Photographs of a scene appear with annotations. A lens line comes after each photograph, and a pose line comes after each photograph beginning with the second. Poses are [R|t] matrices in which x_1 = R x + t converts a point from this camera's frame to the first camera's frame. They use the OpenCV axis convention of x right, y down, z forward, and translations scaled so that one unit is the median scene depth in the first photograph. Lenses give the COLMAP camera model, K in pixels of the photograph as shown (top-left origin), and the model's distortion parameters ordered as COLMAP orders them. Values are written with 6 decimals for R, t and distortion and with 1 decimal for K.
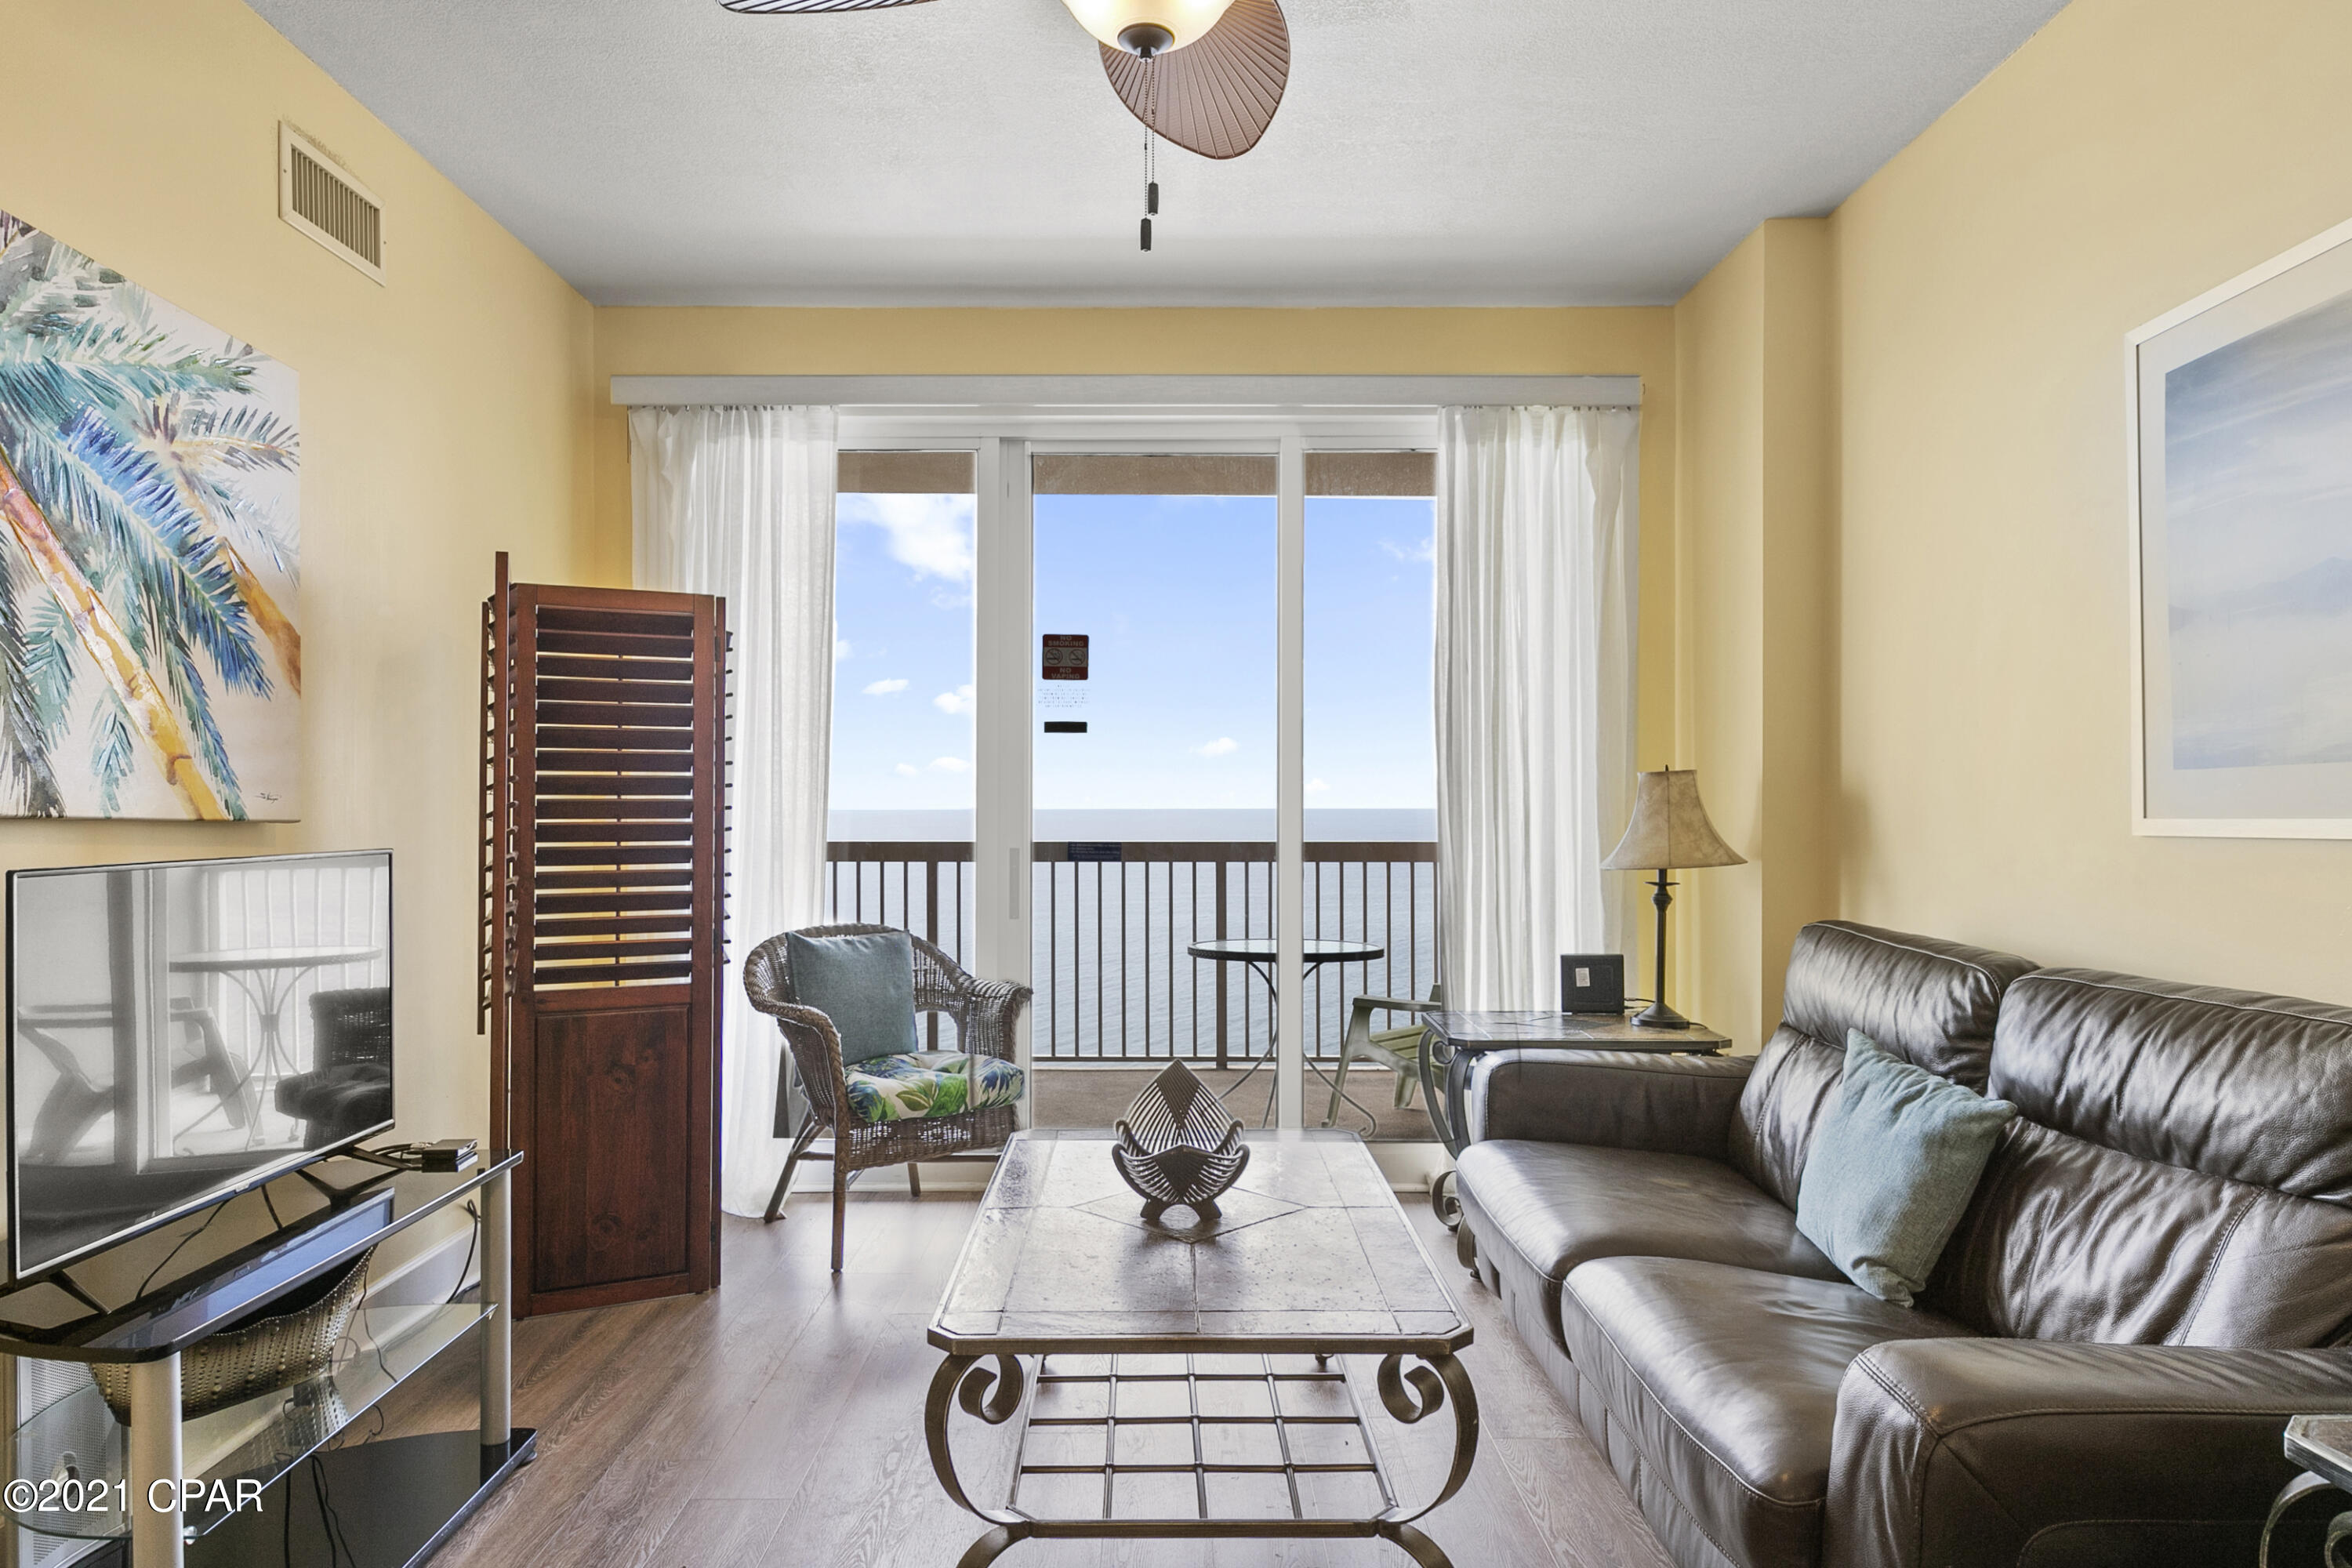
lens RADIAL K [[1467.9, 0, 1188.7], [0, 1467.9, 786.4], [0, 0, 1]] dist [0.008674, -0.004165]
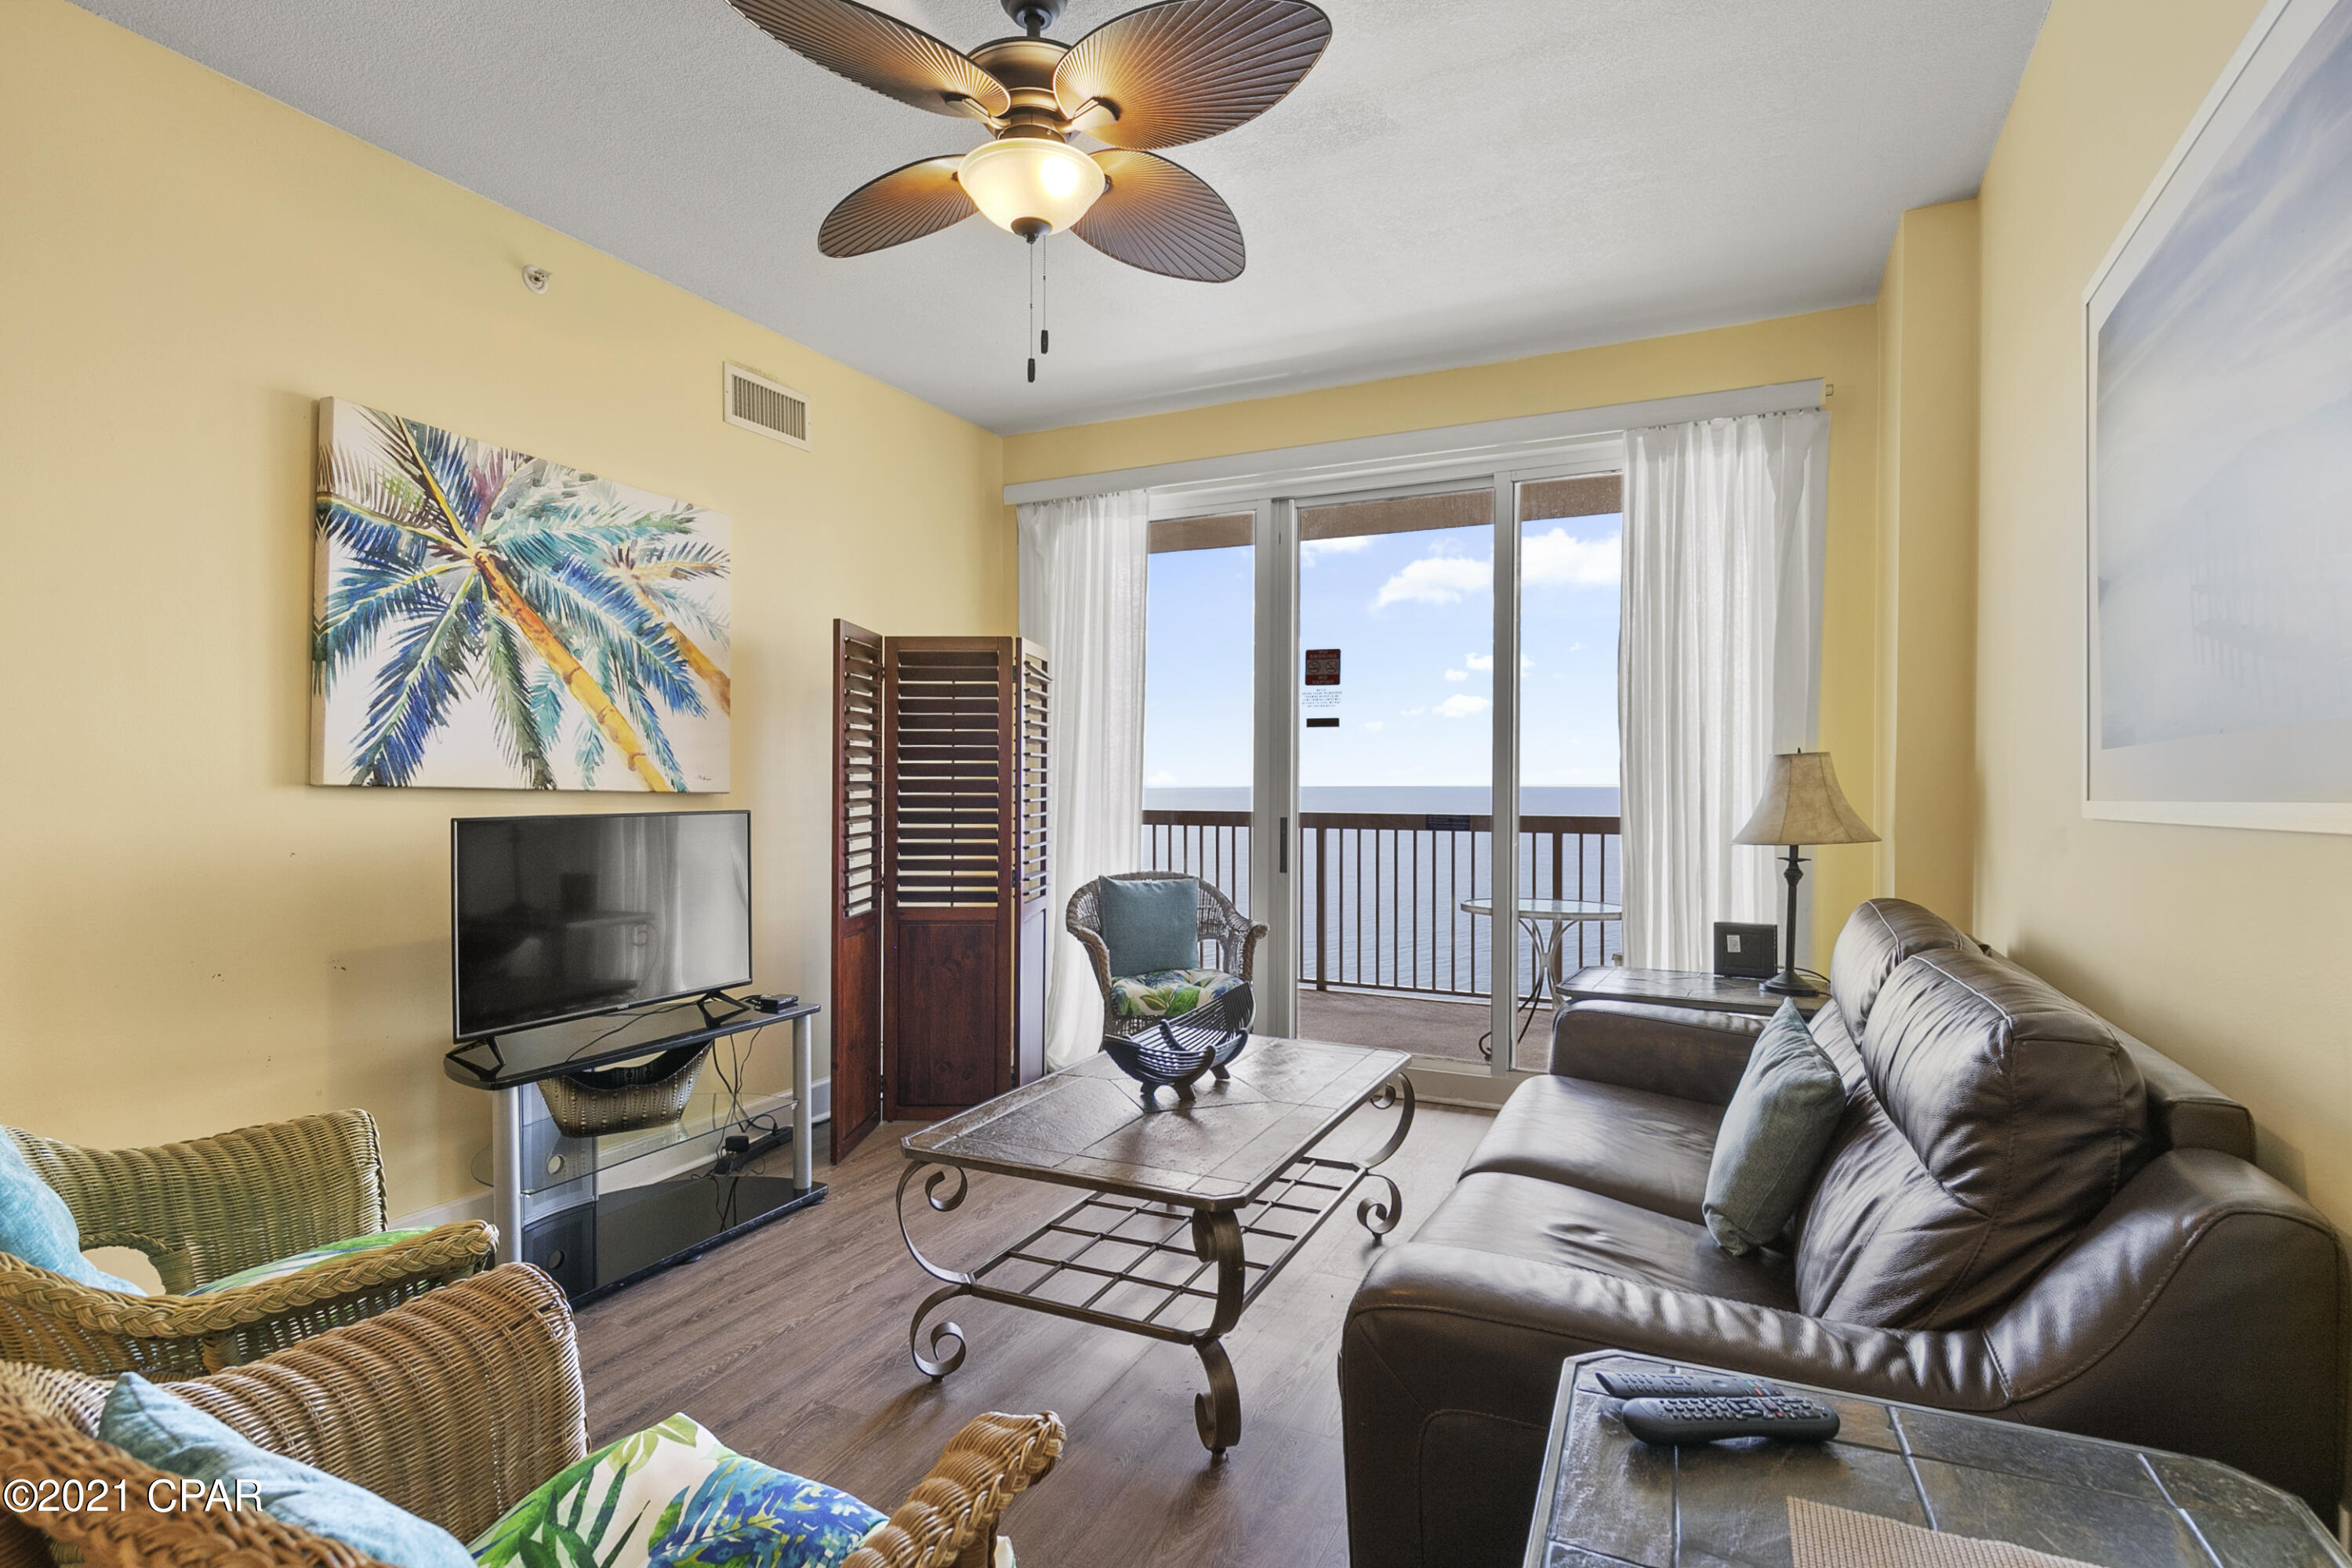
lens RADIAL K [[1193.6, 0, 1180.7], [0, 1193.6, 783.4], [0, 0, 1]] dist [0.006859, 0.000178]
pose [[0.895987, 0.002182, -0.444075, 0.346914], [0.003217, 0.999930, 0.011404, -0.000118], [0.444069, -0.011647, 0.895917, 0.030985]]
